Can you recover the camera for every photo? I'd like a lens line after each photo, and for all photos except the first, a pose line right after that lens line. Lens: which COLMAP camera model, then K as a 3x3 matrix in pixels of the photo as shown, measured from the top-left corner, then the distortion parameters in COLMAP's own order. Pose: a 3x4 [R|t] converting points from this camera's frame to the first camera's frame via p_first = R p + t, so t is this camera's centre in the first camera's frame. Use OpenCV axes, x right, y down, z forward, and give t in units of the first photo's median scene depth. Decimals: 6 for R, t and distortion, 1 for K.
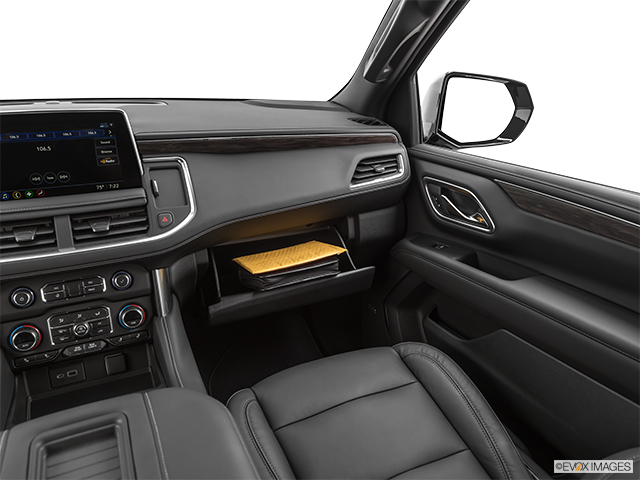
lens RADIAL K [[489.8, 0, 320.0], [0, 489.8, 240.0], [0, 0, 1]] dist [0.005248, 0.001544]
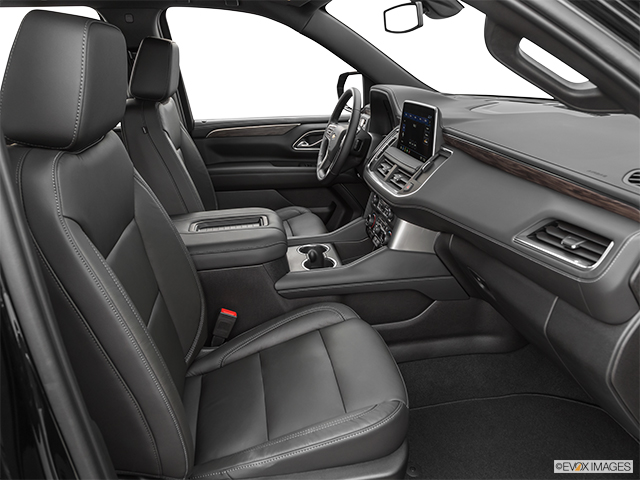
lens RADIAL K [[489.8, 0, 320.0], [0, 489.8, 240.0], [0, 0, 1]] dist [0.005248, 0.001544]
pose [[-0.259384, 0.296174, -0.919239, 1.089572], [-0.408080, 0.829061, 0.382268, -0.351637], [0.875324, 0.474277, -0.094182, 1.014102]]
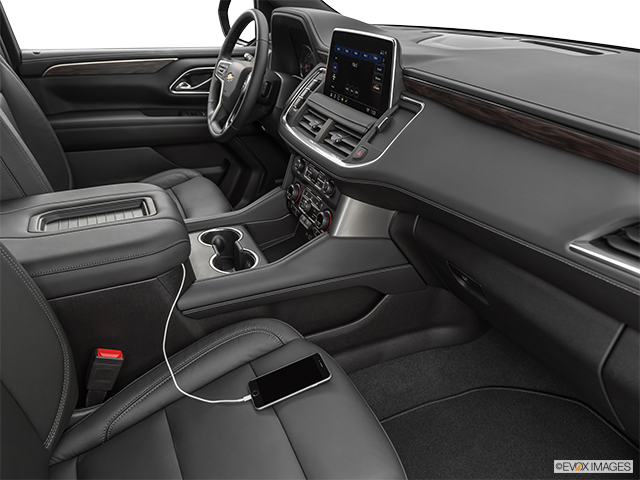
lens RADIAL K [[489.8, 0, 320.0], [0, 489.8, 240.0], [0, 0, 1]] dist [0.005248, 0.001544]
pose [[-0.000539, 0.415947, -0.909389, 0.674694], [-0.452841, 0.810701, 0.371077, -0.234880], [0.891591, 0.412009, 0.187921, 0.839251]]
